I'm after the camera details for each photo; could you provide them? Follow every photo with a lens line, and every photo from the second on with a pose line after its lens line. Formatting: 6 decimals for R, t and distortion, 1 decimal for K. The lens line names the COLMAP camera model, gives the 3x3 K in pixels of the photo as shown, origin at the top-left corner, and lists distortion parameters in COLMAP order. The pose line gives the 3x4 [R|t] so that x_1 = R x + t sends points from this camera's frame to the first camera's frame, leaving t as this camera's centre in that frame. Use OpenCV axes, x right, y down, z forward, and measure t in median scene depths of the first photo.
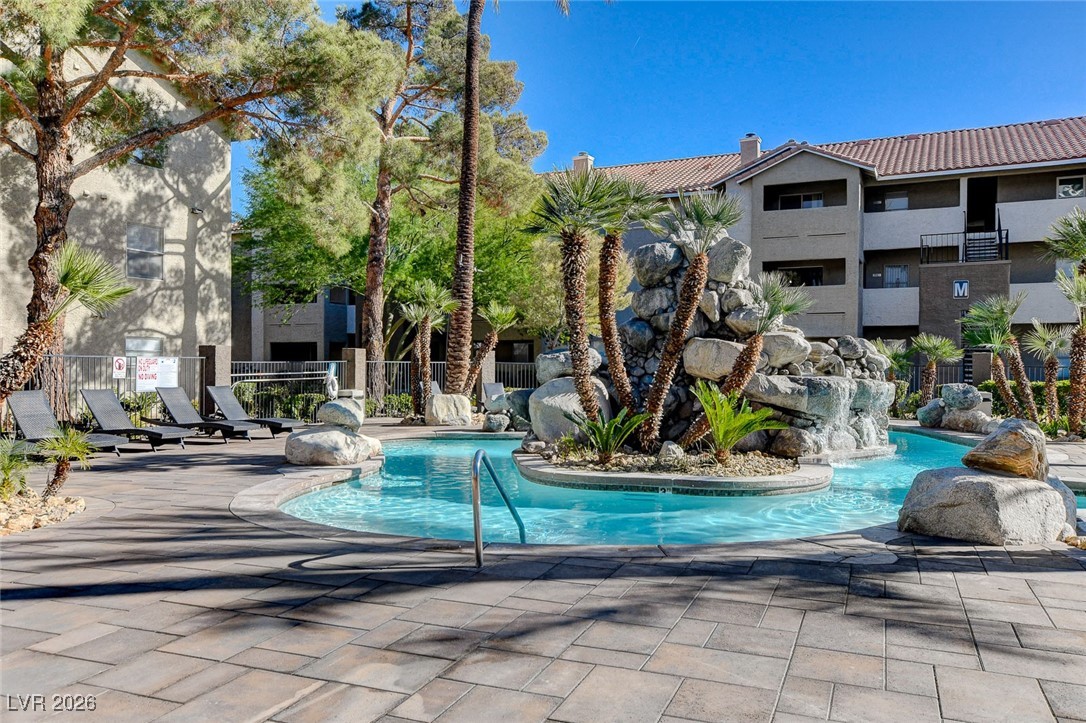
lens RADIAL K [[834.9, 0, 542.7], [0, 834.9, 365.6], [0, 0, 1]] dist [0.025924, 0.004737]
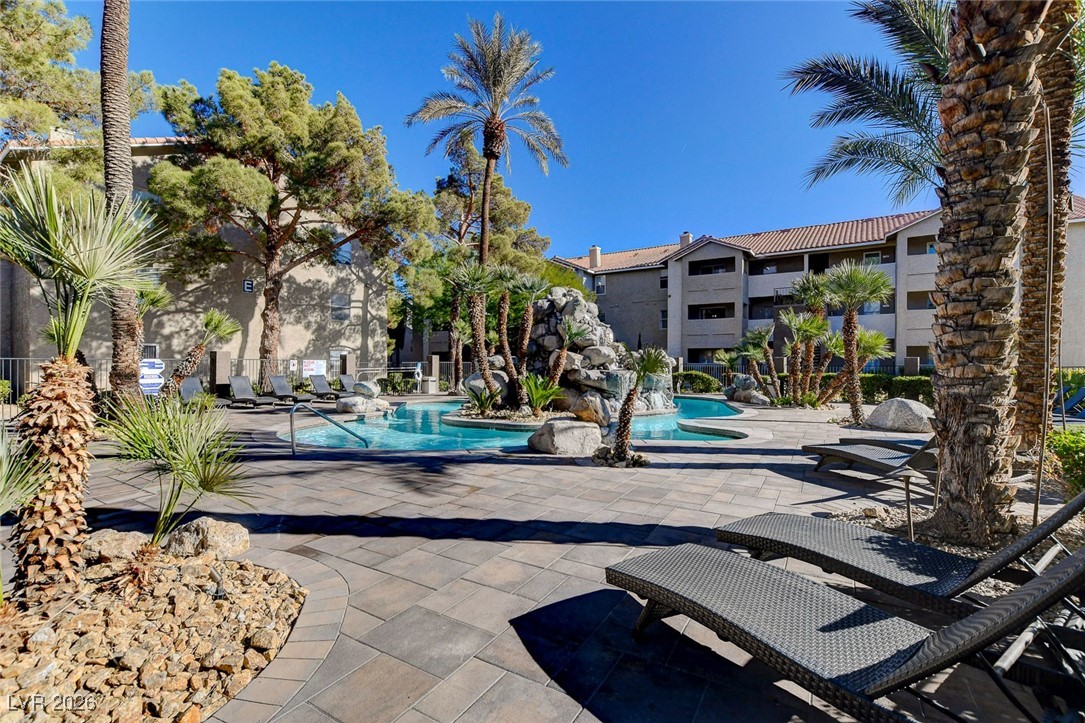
lens RADIAL K [[474.3, 0, 542.6], [0, 474.3, 360.5], [0, 0, 1]] dist [-0.014067, 0.003129]
pose [[0.987933, -0.000082, -0.154879, 0.211944], [-0.001144, 0.999969, -0.007827, -0.000693], [0.154875, 0.007910, 0.987902, -0.039444]]
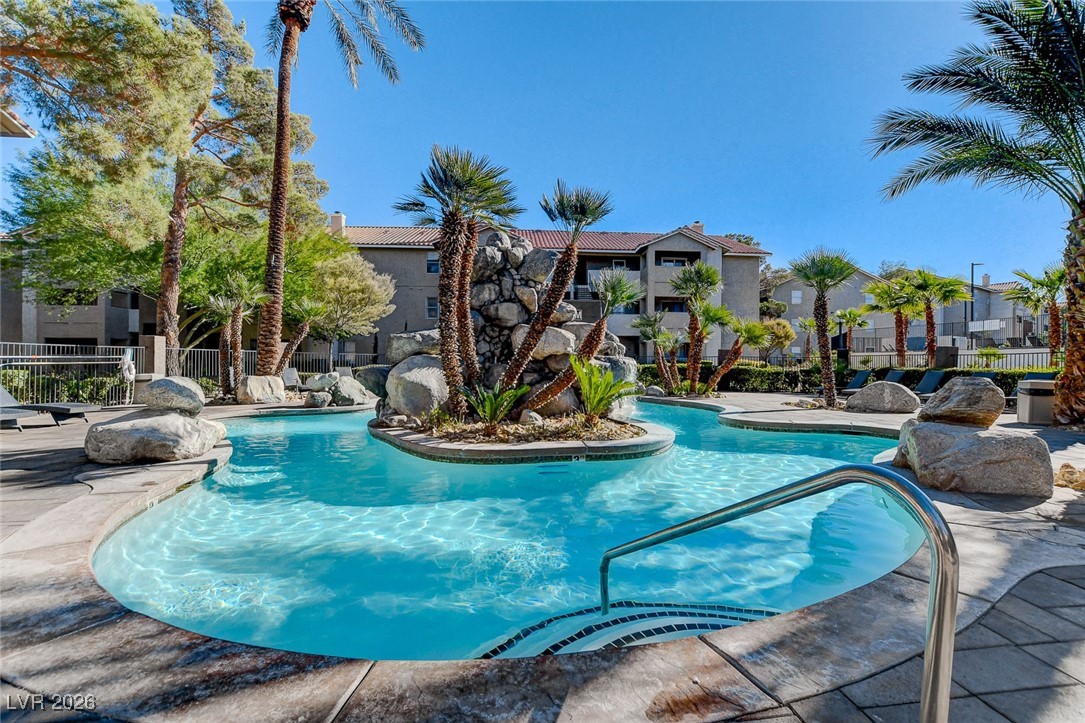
lens RADIAL K [[474.3, 0, 539.1], [0, 474.3, 361.8], [0, 0, 1]] dist [-0.014067, 0.003129]
pose [[0.877018, 0.001121, 0.480455, -0.087327], [-0.000606, 0.999999, -0.001228, 0.014974], [-0.480456, 0.000786, 0.877018, 0.247322]]
